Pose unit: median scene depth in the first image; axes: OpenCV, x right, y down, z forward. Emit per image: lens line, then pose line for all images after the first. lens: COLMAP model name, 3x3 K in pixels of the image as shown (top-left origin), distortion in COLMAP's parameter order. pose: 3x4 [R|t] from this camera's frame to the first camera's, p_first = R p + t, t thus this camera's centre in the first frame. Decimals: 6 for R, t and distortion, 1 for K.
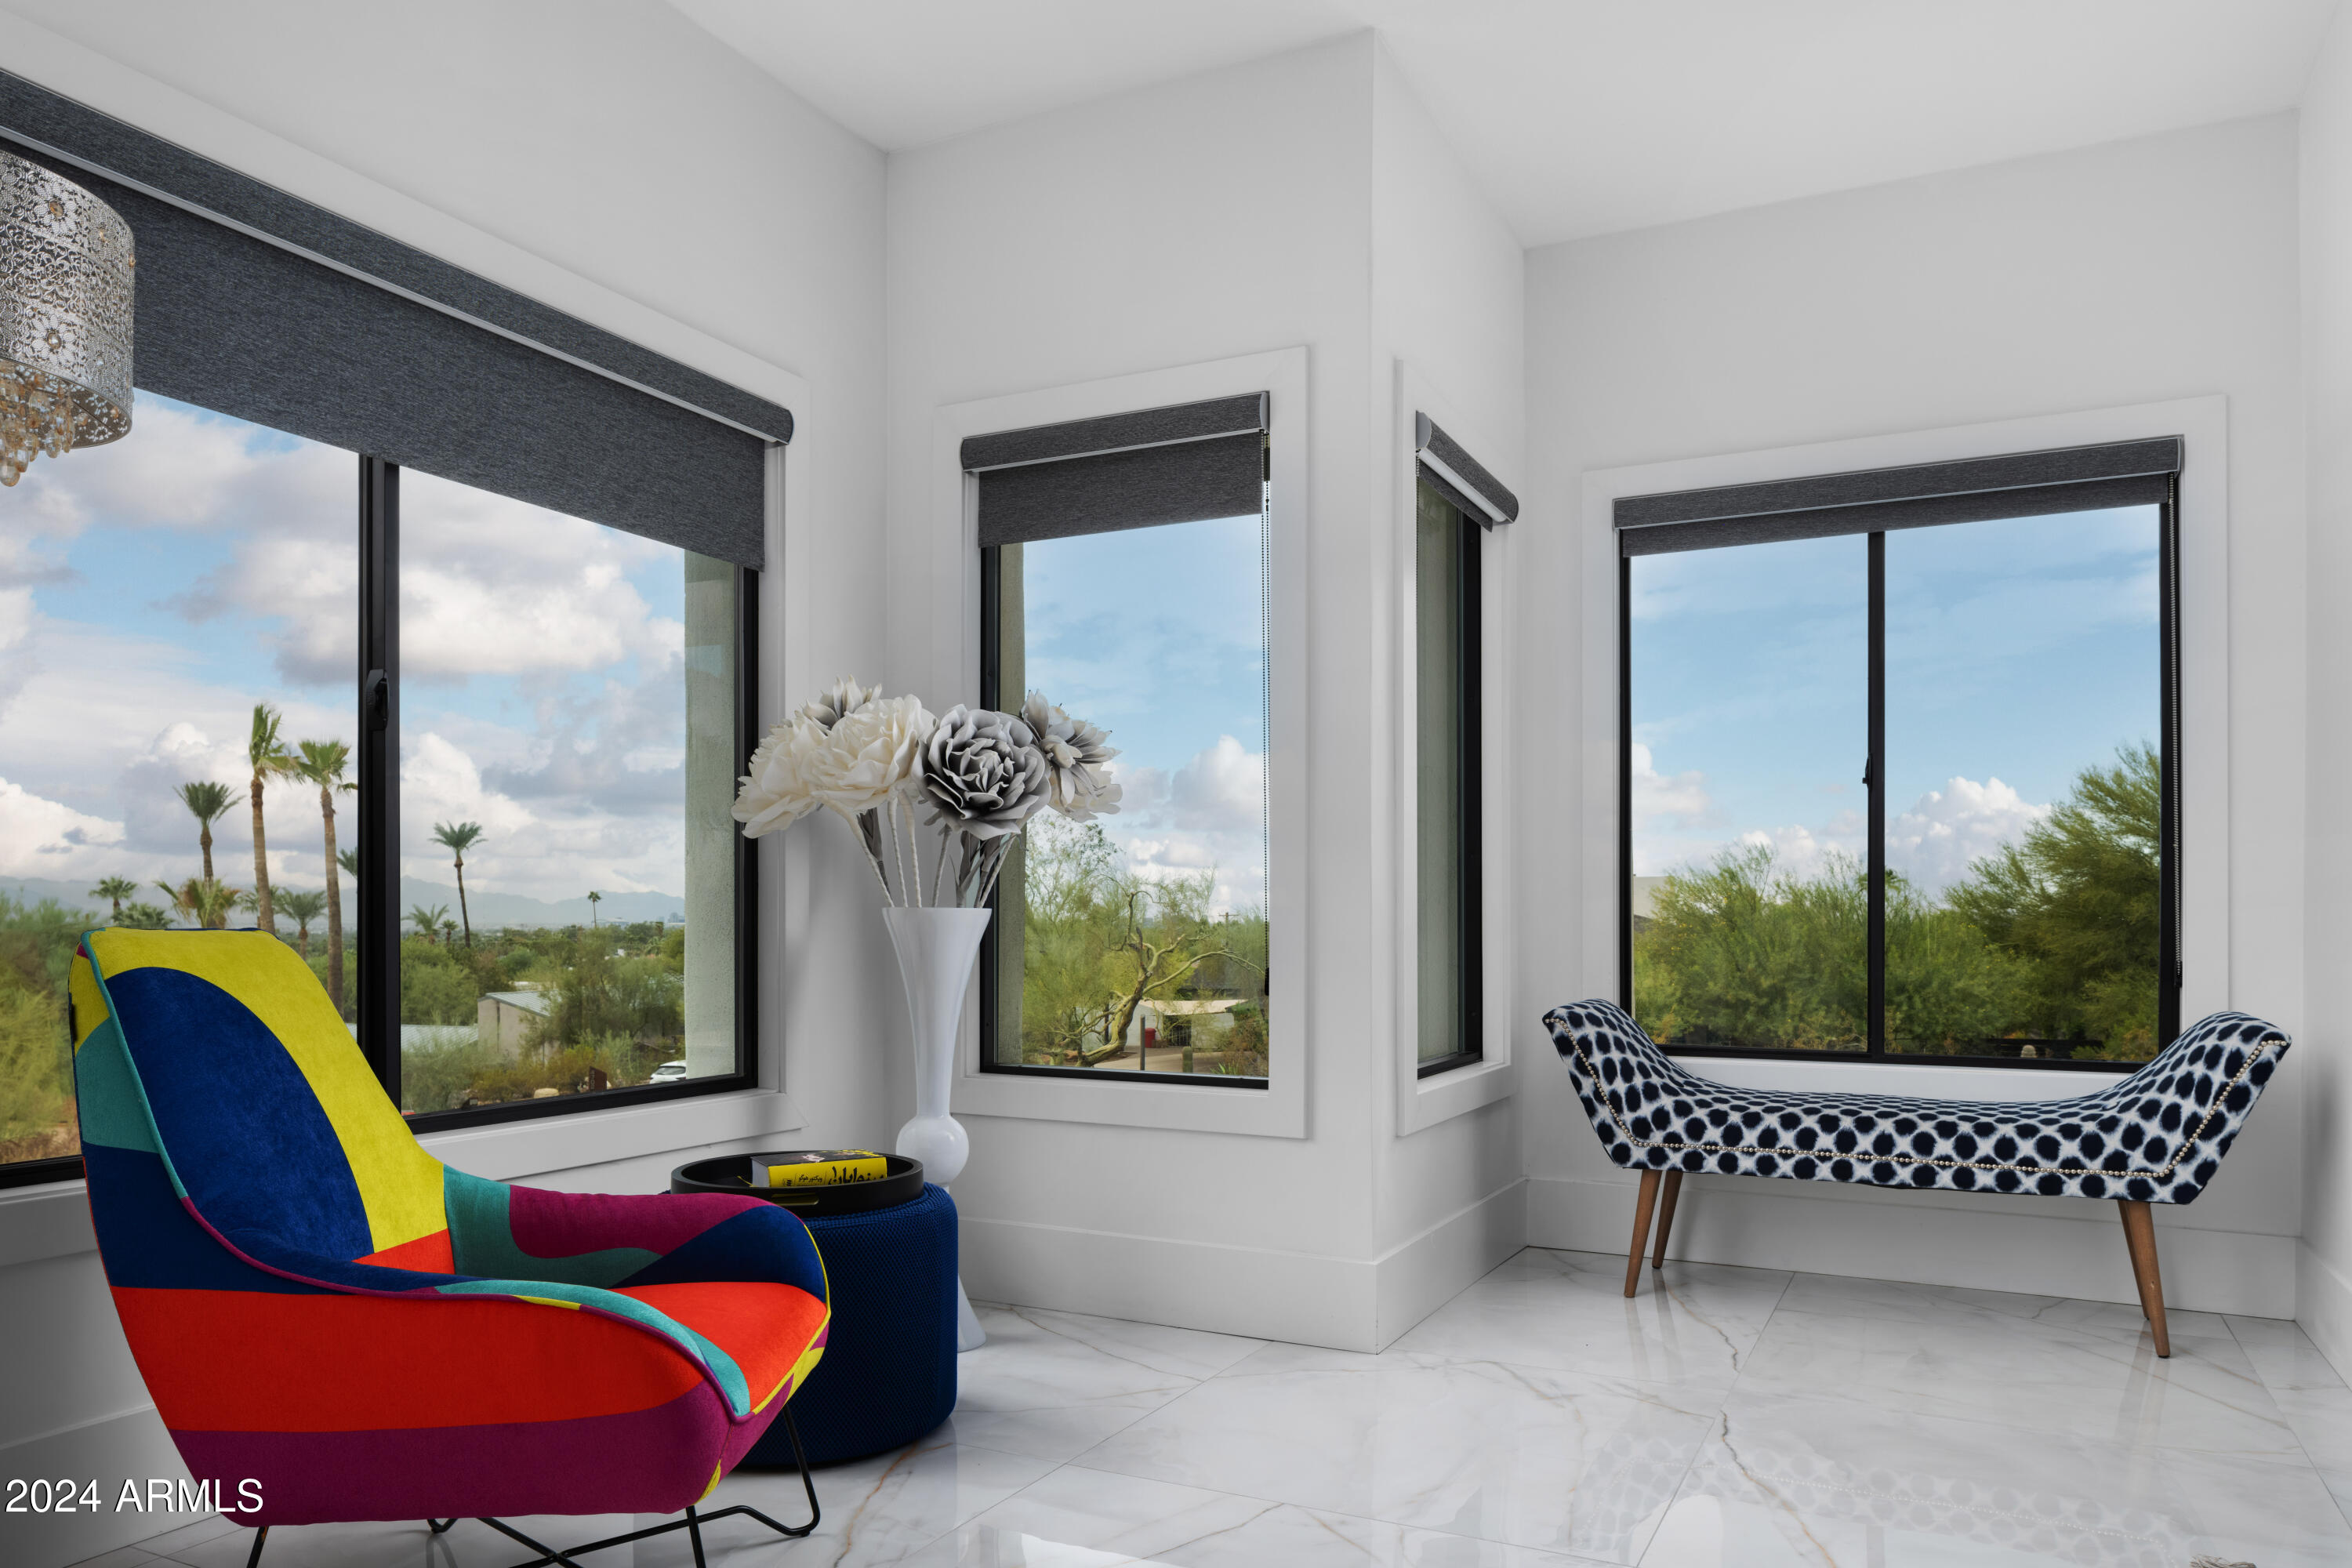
lens RADIAL K [[1607.4, 0, 1174.7], [0, 1607.4, 888.1], [0, 0, 1]] dist [-0.005497, -0.001405]
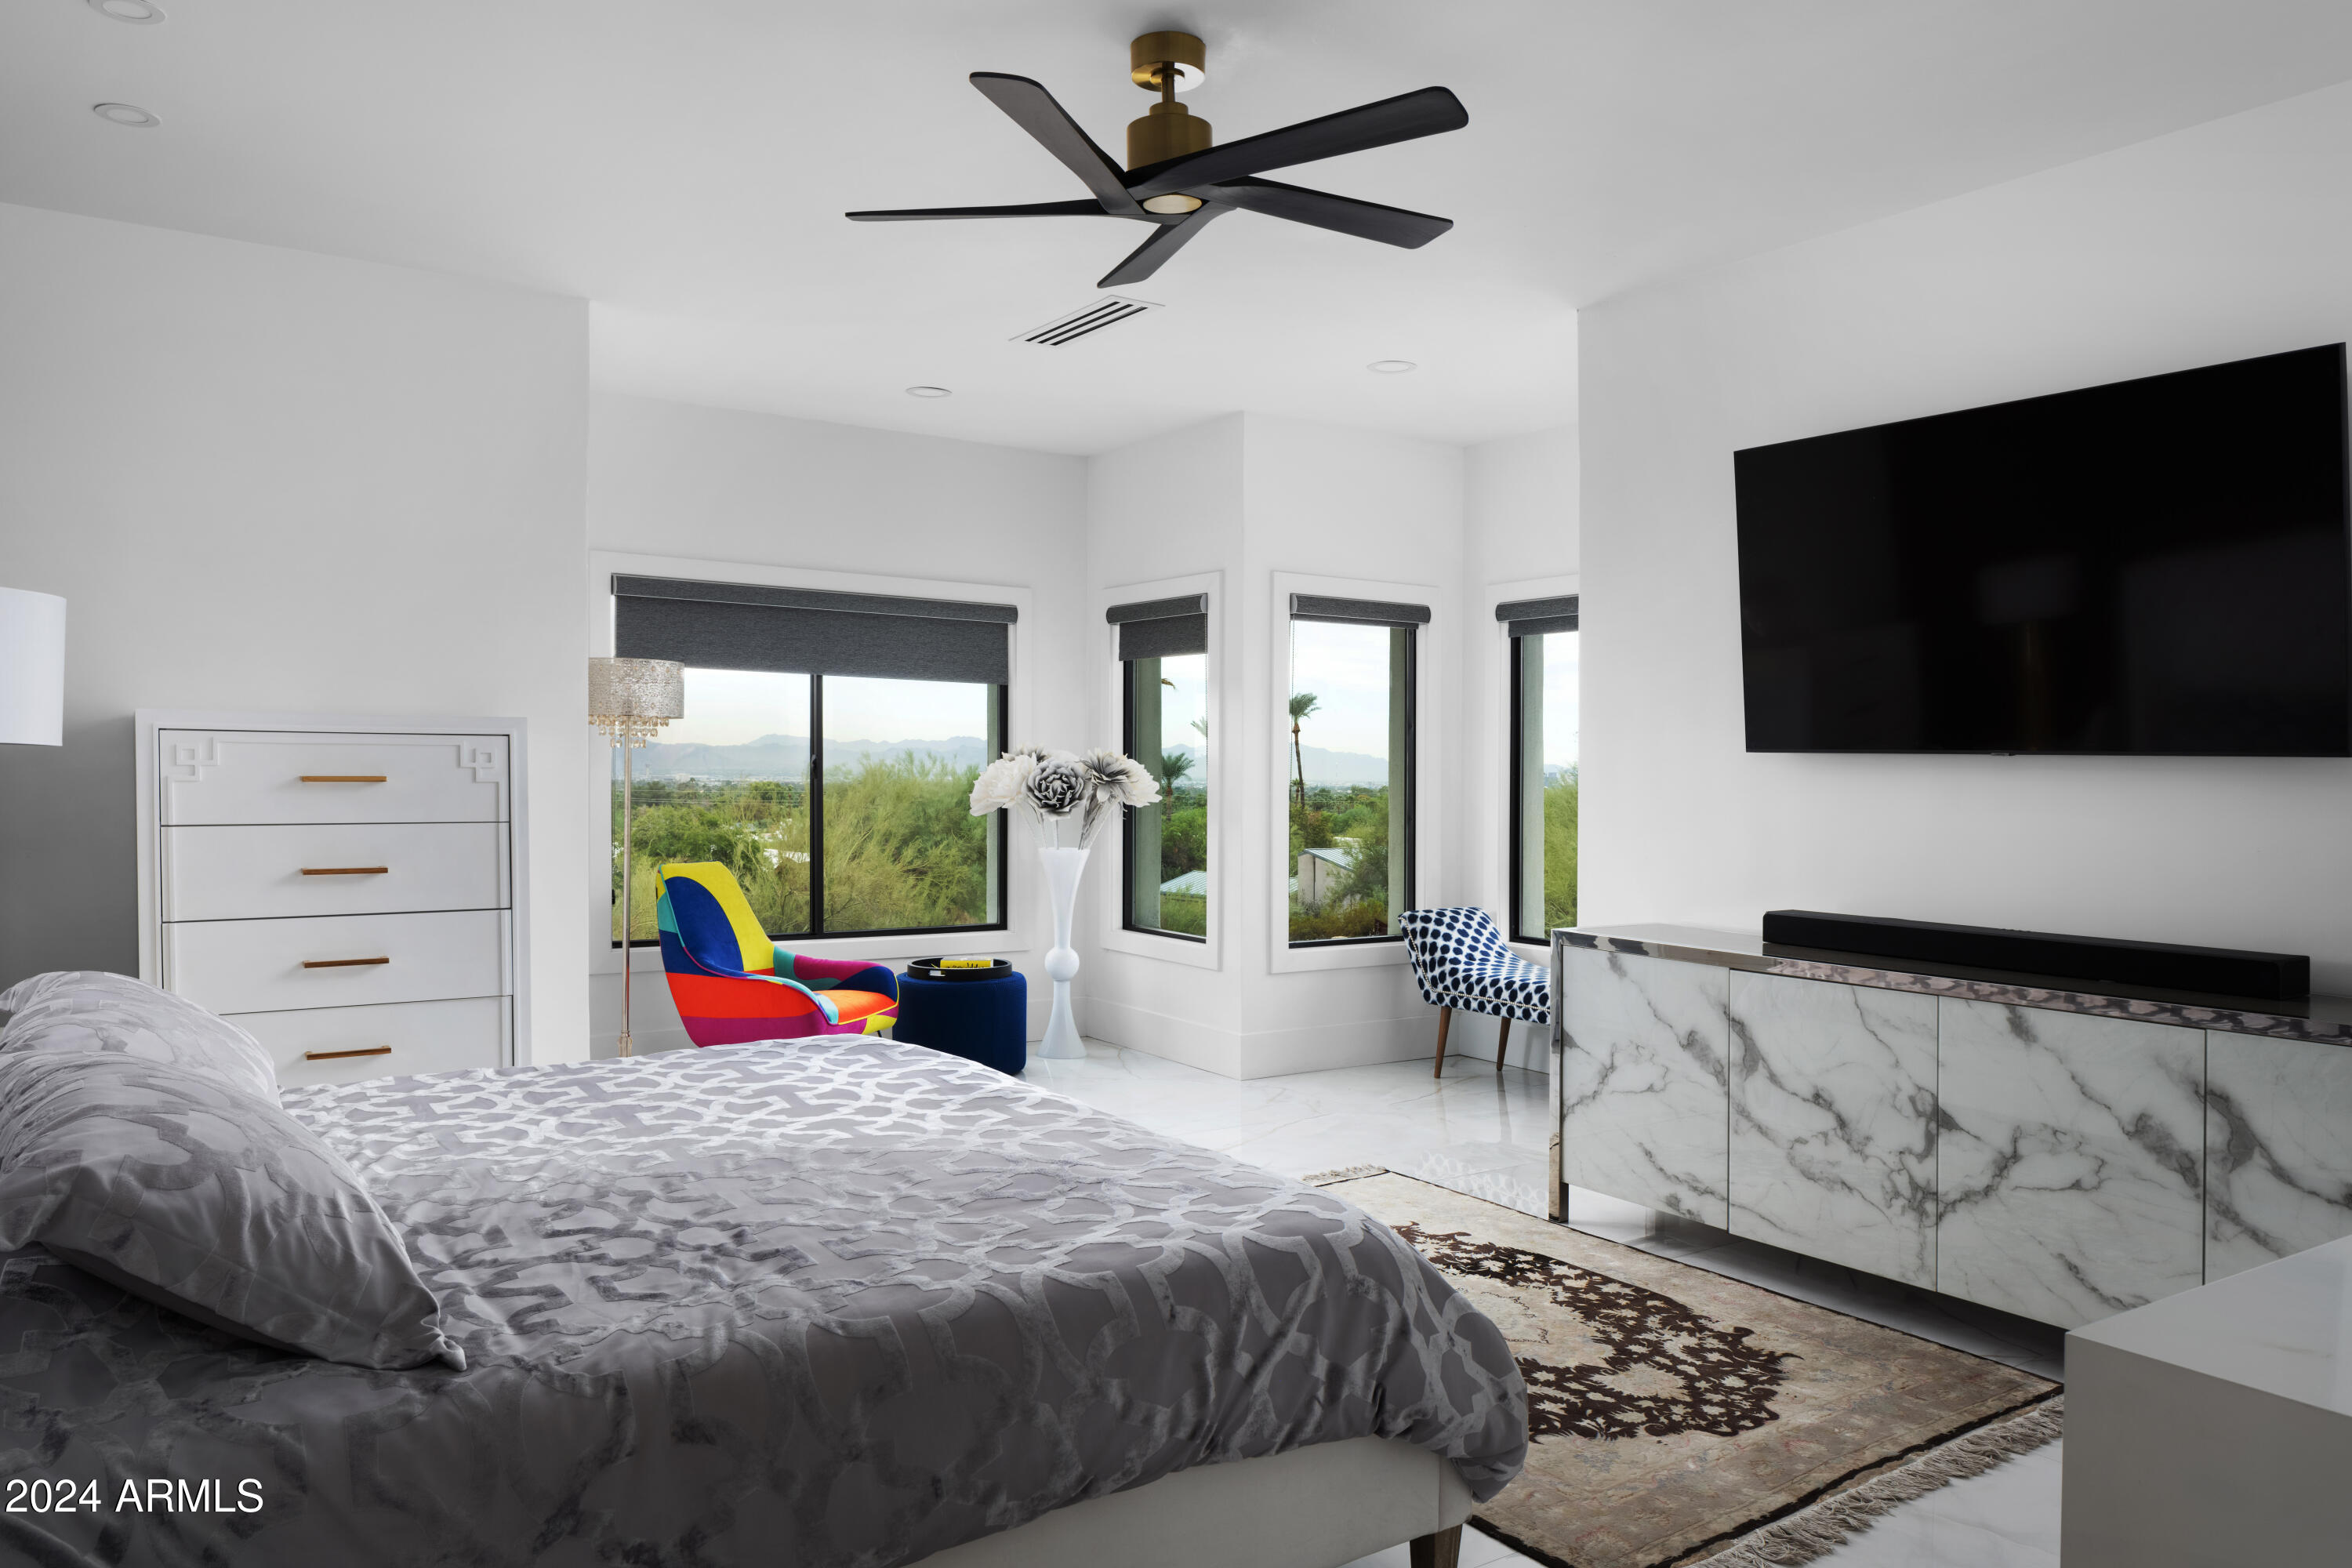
lens RADIAL K [[1612.2, 0, 1176.0], [0, 1612.2, 784.0], [0, 0, 1]] dist [-0.000954, -0.000454]
pose [[0.874268, 0.013868, -0.485245, 0.904590], [-0.003276, 0.999738, 0.022670, -0.108473], [0.485432, -0.018230, 0.874085, -0.692559]]
